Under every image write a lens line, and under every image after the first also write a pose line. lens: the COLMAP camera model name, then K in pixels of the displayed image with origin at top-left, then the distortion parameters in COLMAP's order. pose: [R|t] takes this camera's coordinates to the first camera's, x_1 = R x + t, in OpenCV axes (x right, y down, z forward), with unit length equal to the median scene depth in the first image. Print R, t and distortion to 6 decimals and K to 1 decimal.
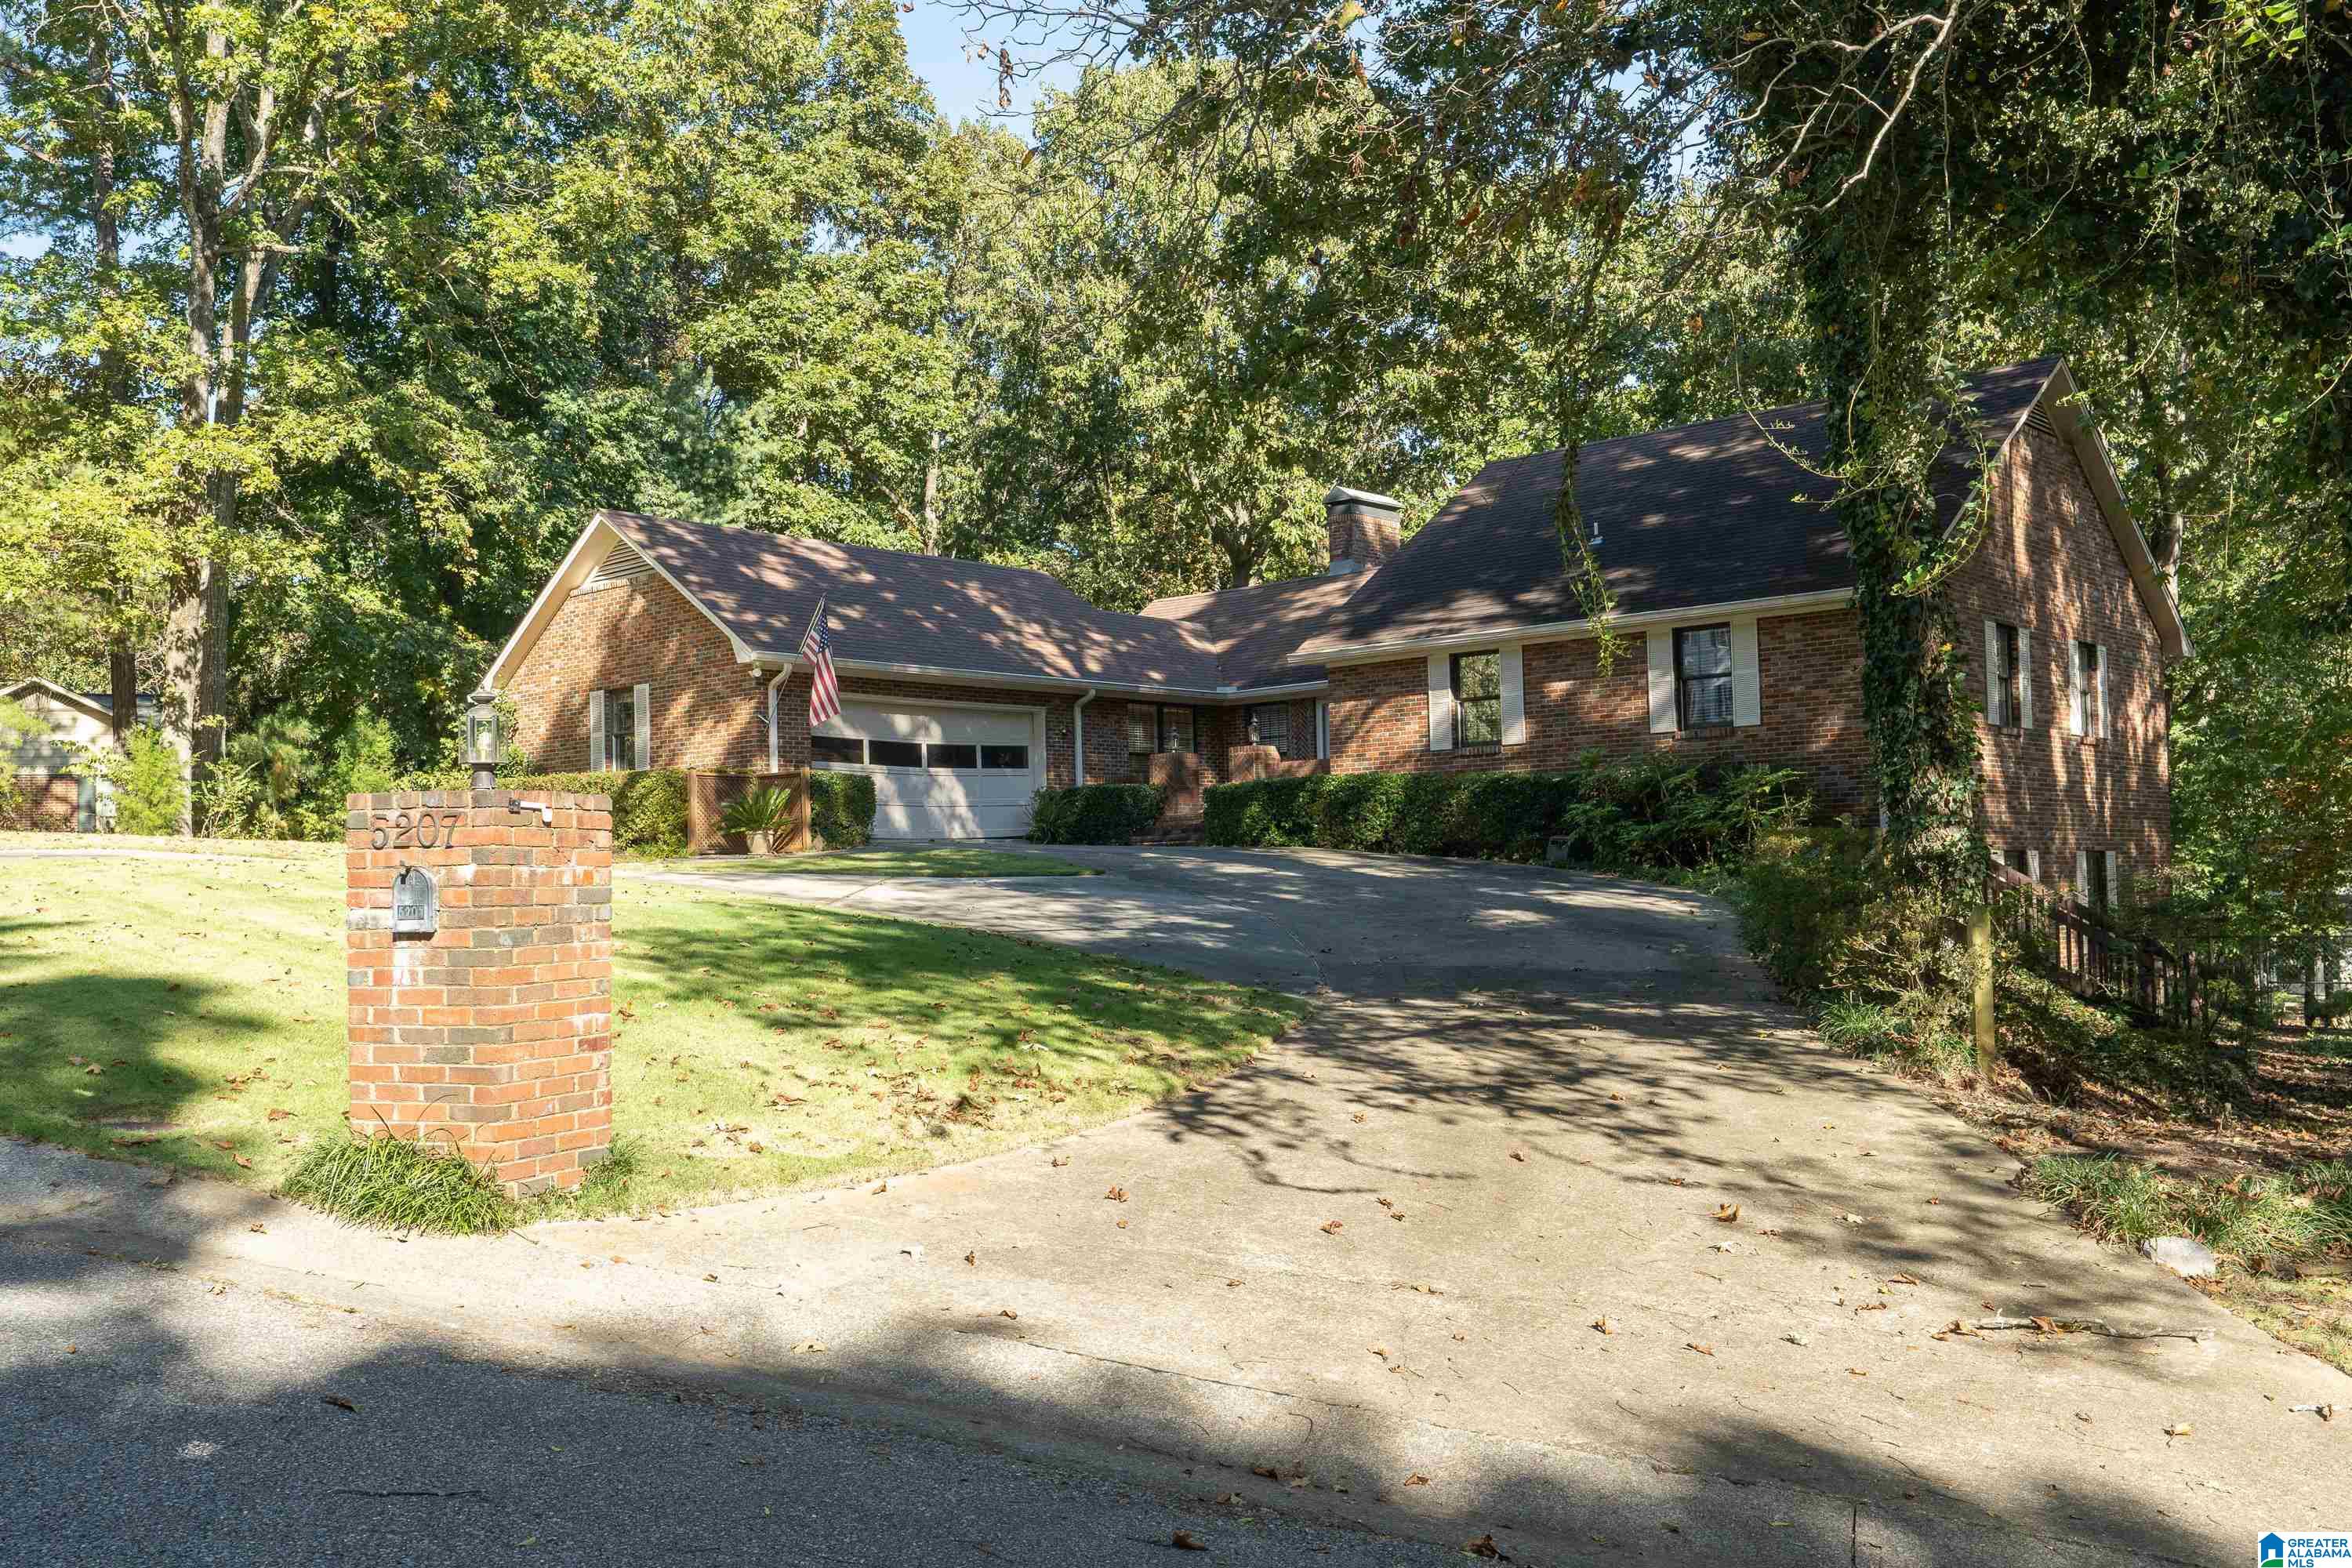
lens RADIAL K [[2081.2, 0, 1190.5], [0, 2081.2, 796.7], [0, 0, 1]] dist [-0.003825, 0.001811]
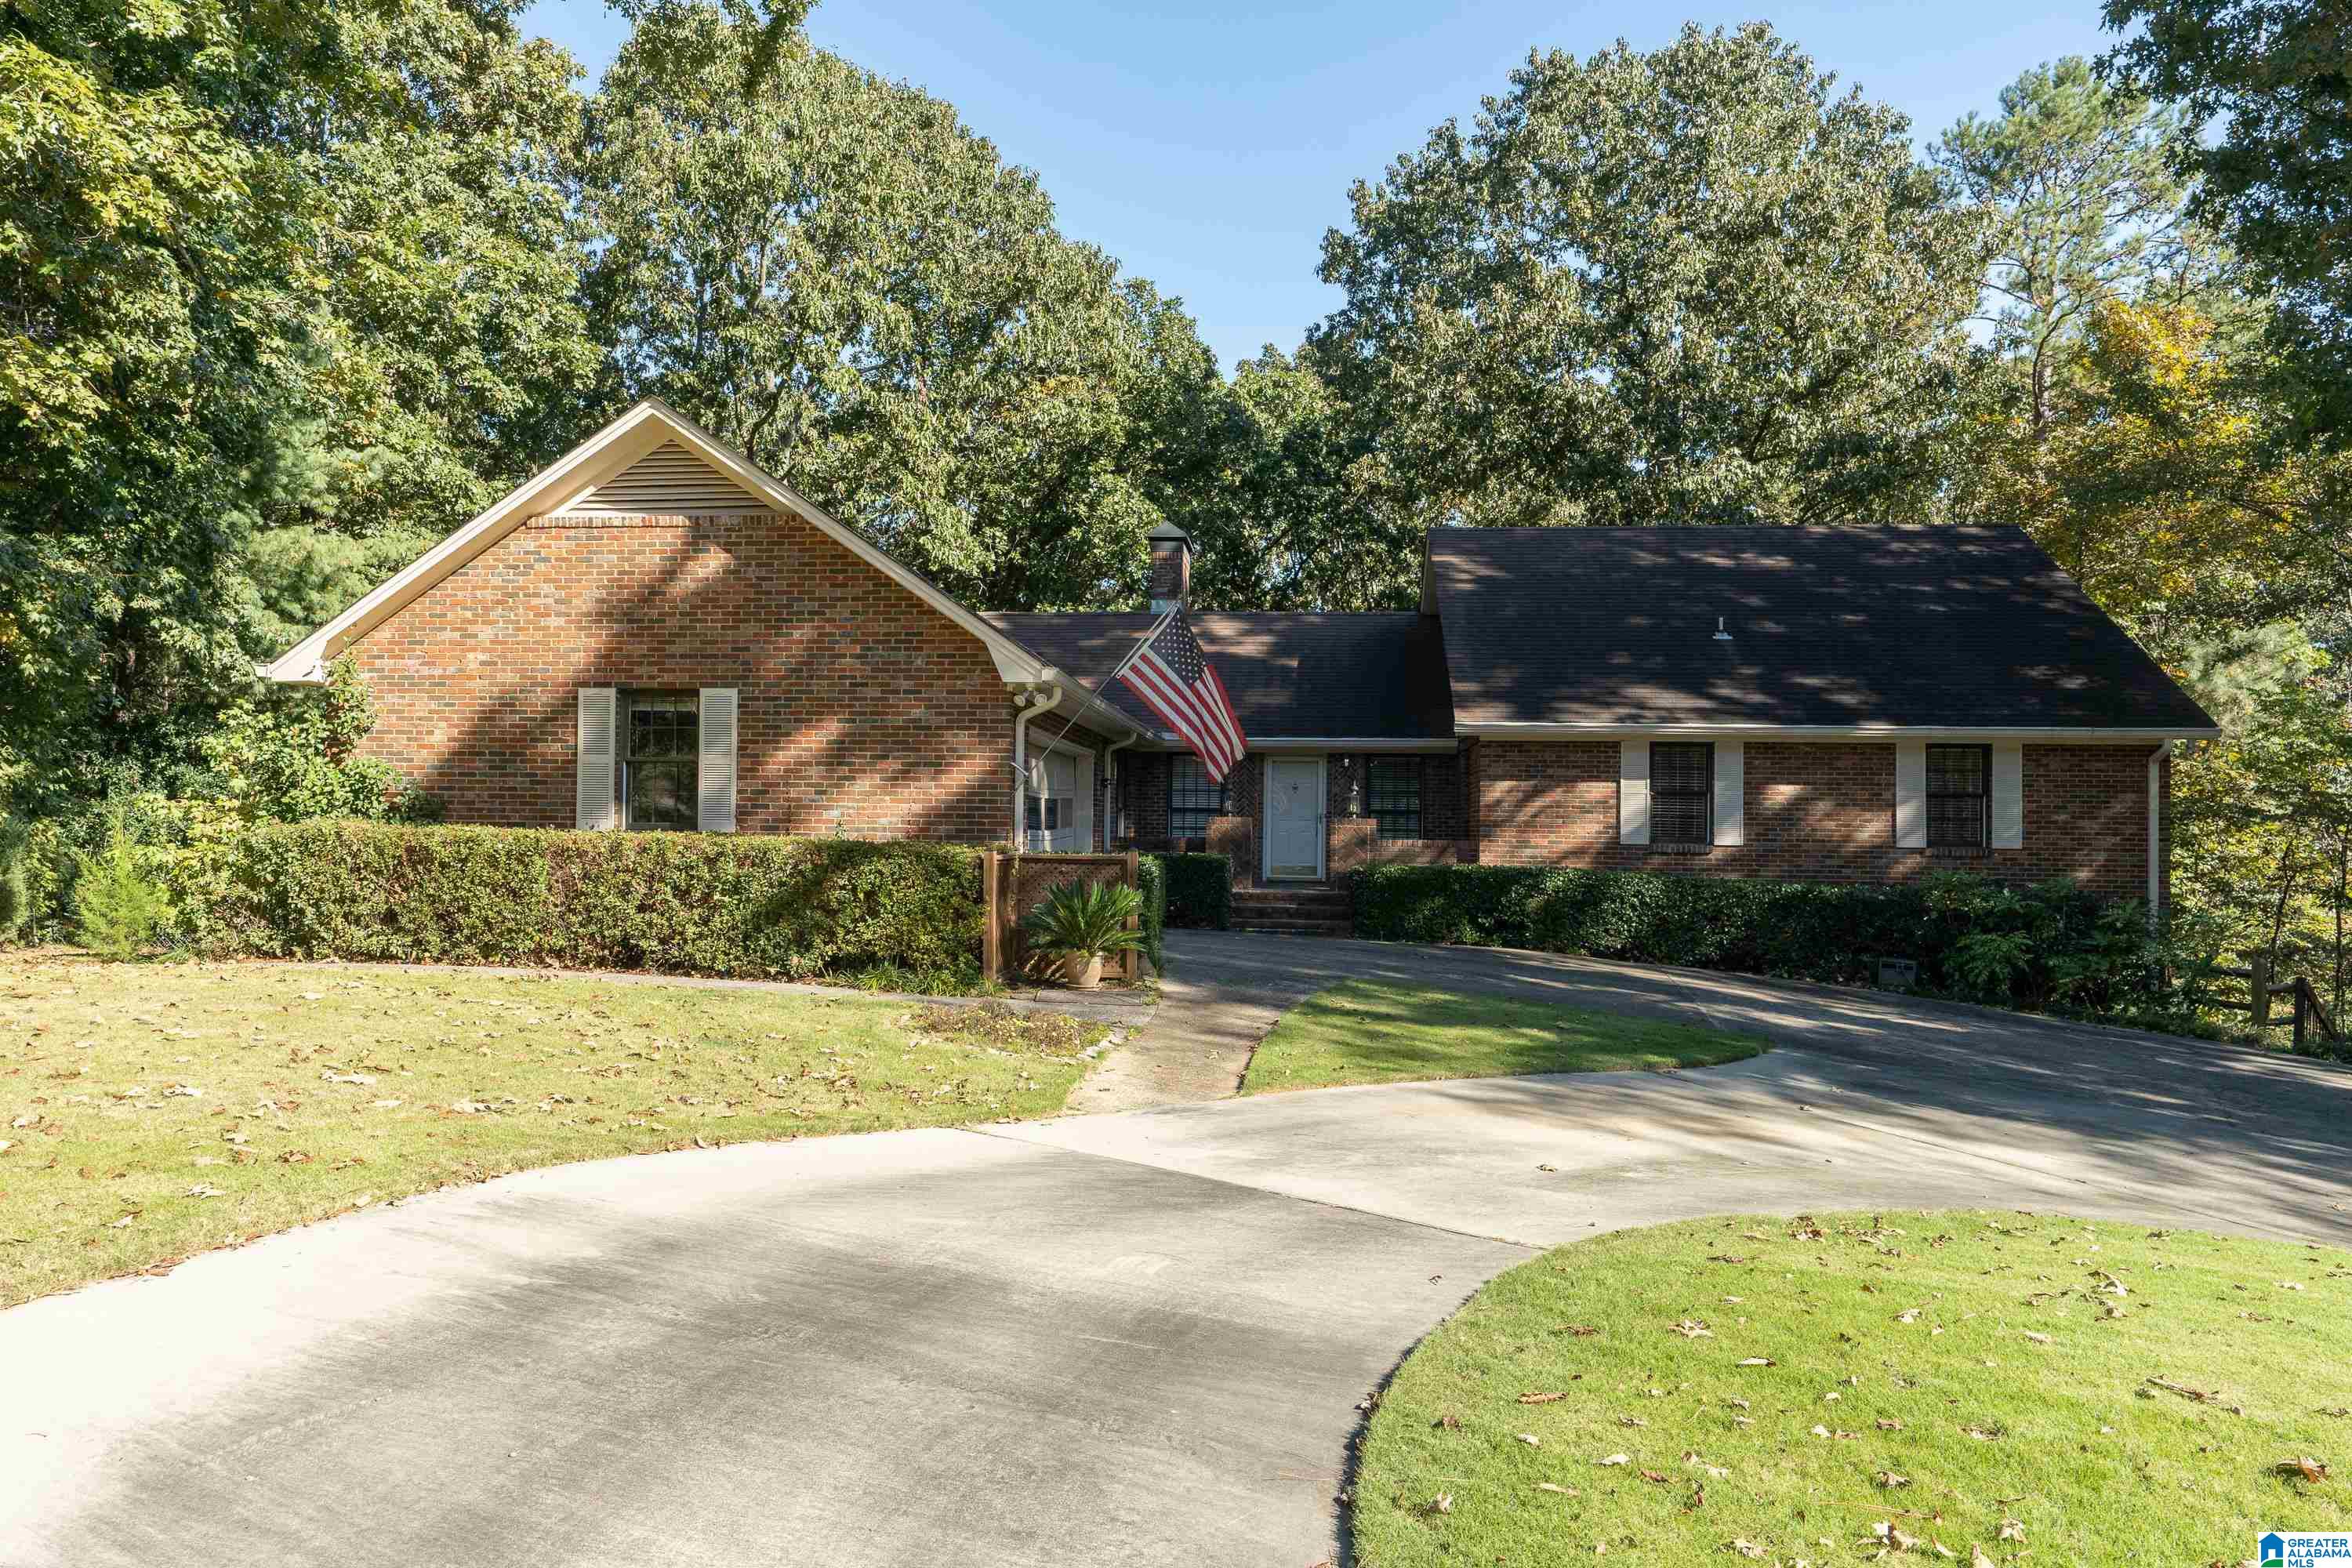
lens RADIAL K [[1472.2, 0, 1157.8], [0, 1472.2, 795.6], [0, 0, 1]] dist [-0.000980, -0.001034]
pose [[0.806110, 0.047980, 0.589817, -0.403452], [-0.060751, 0.998151, 0.001833, -0.029336], [-0.588638, -0.037310, 0.807535, 0.541372]]
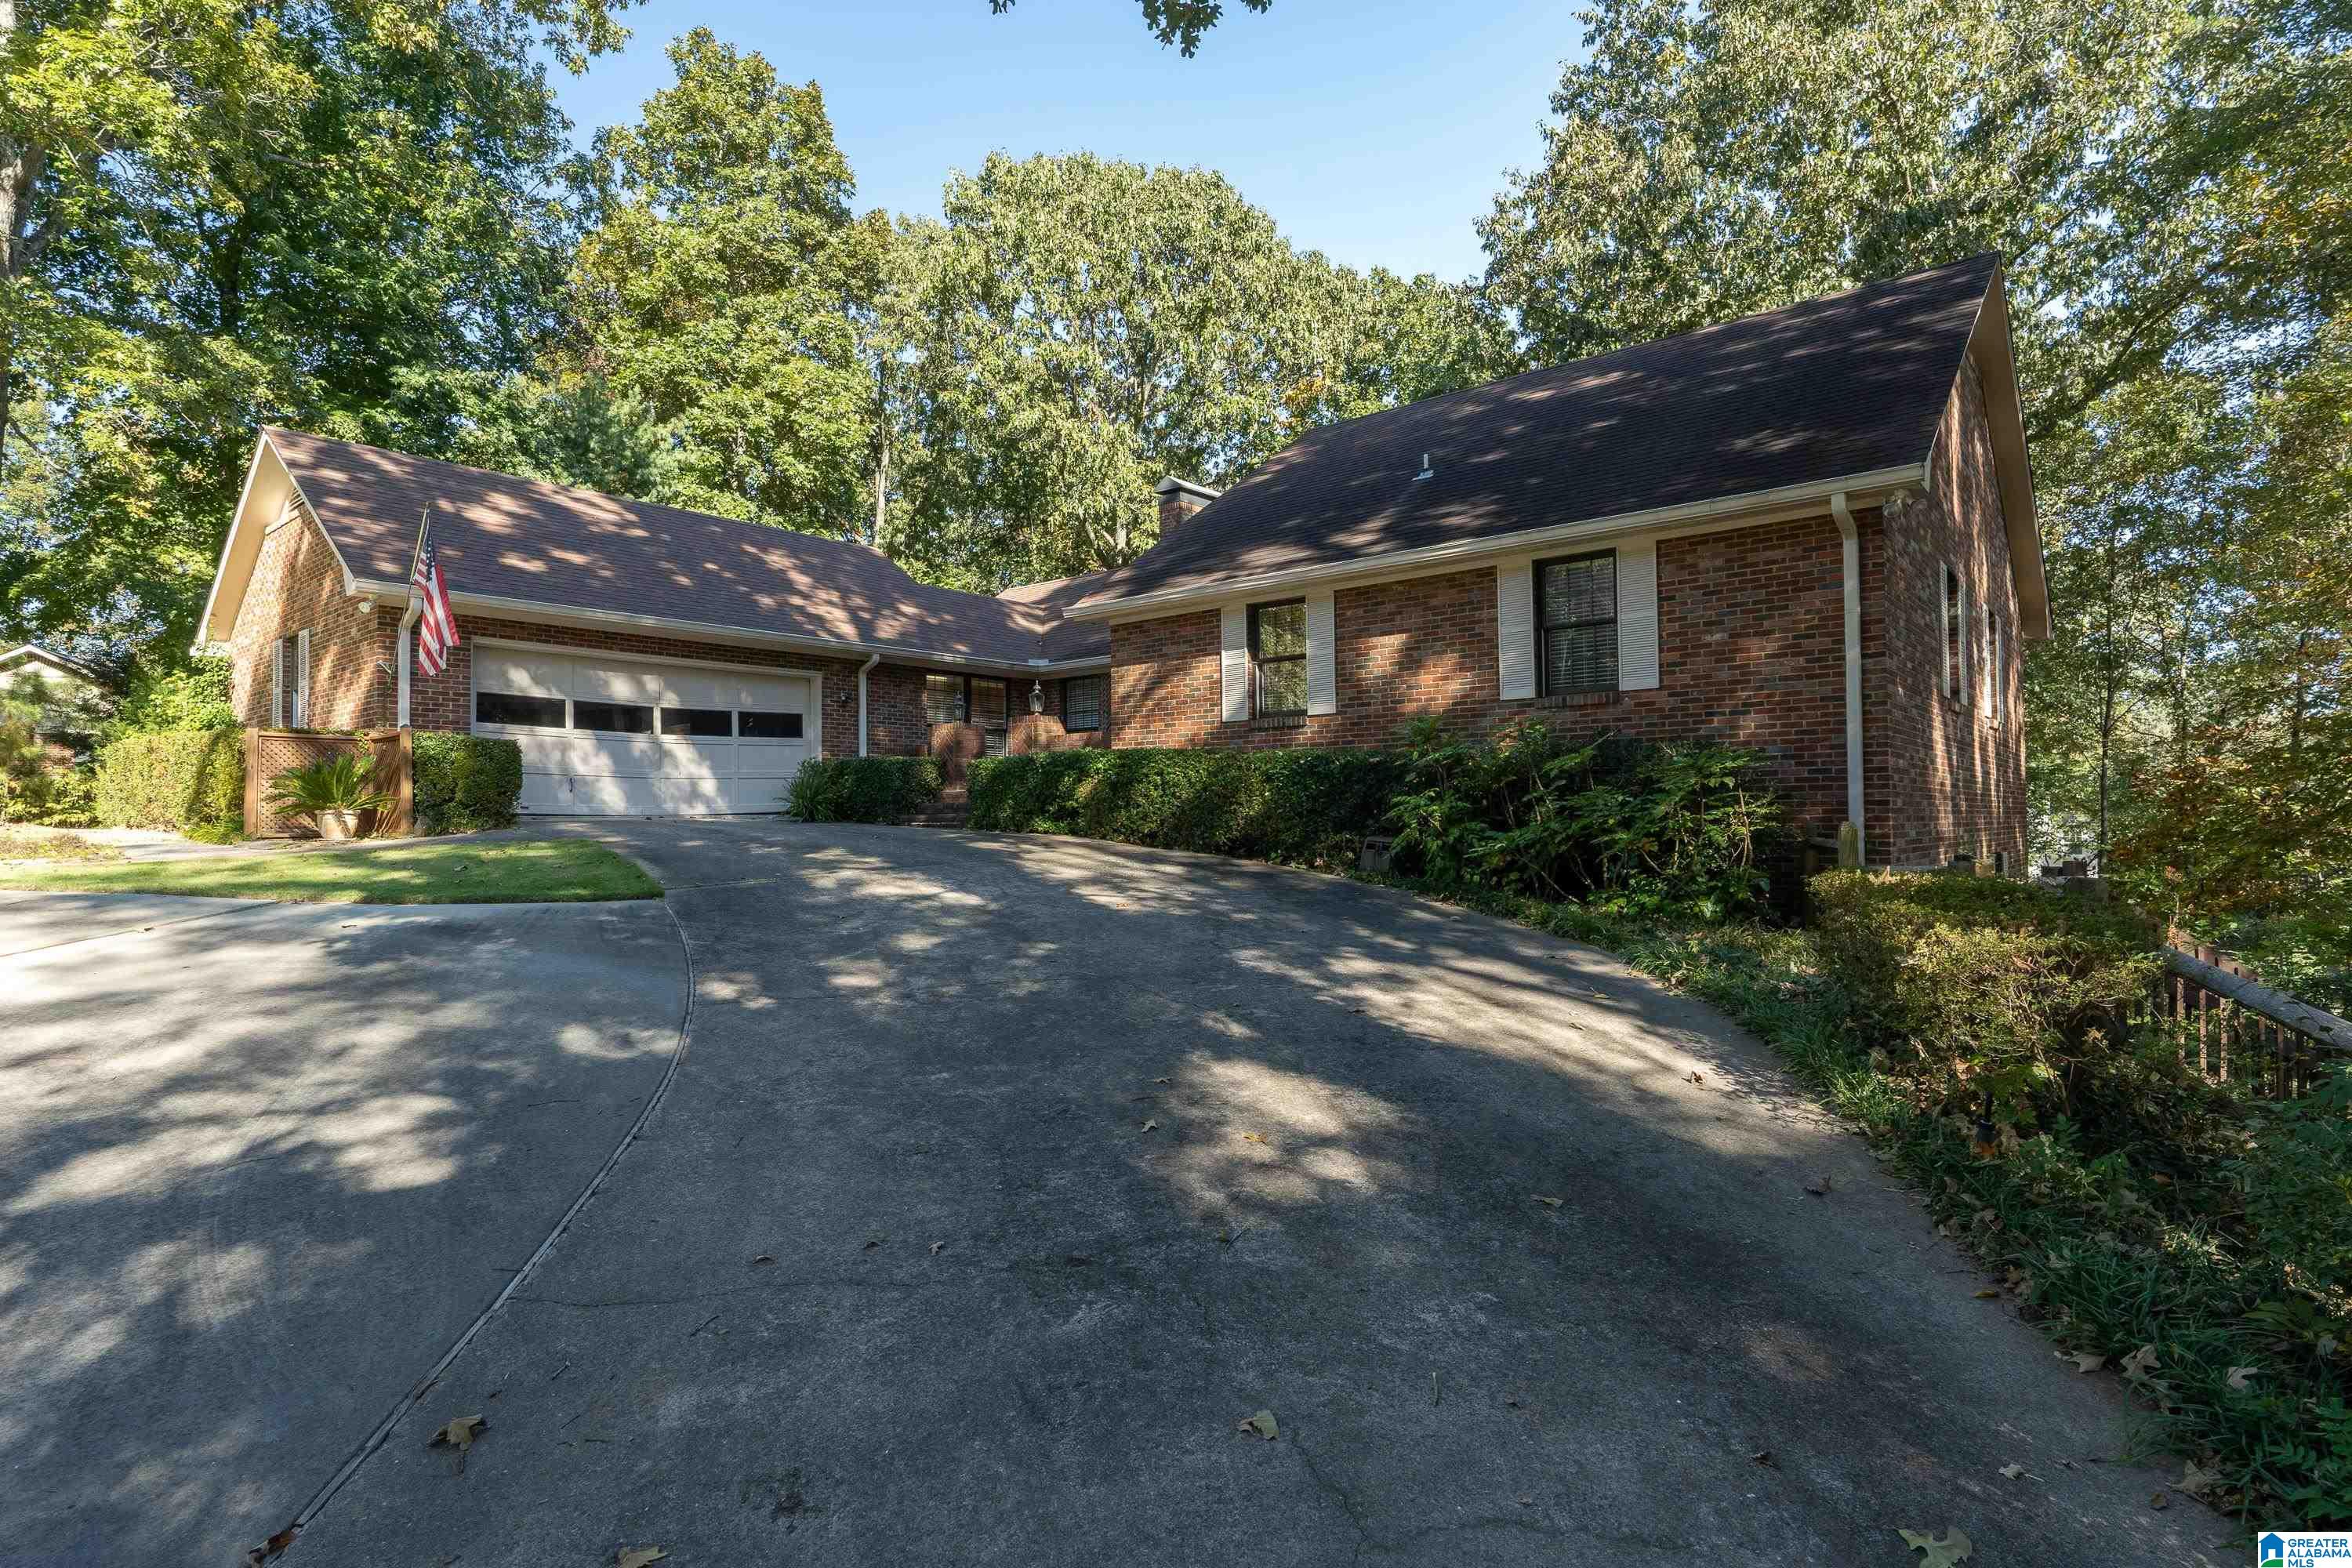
lens RADIAL K [[1202.3, 0, 1200.8], [0, 1202.3, 775.9], [0, 0, 1]] dist [-0.002621, -0.001540]
pose [[0.999164, 0.014924, 0.038062, 0.081262], [-0.015262, 0.999846, 0.008610, -0.004333], [-0.037928, -0.009184, 0.999238, 0.479108]]
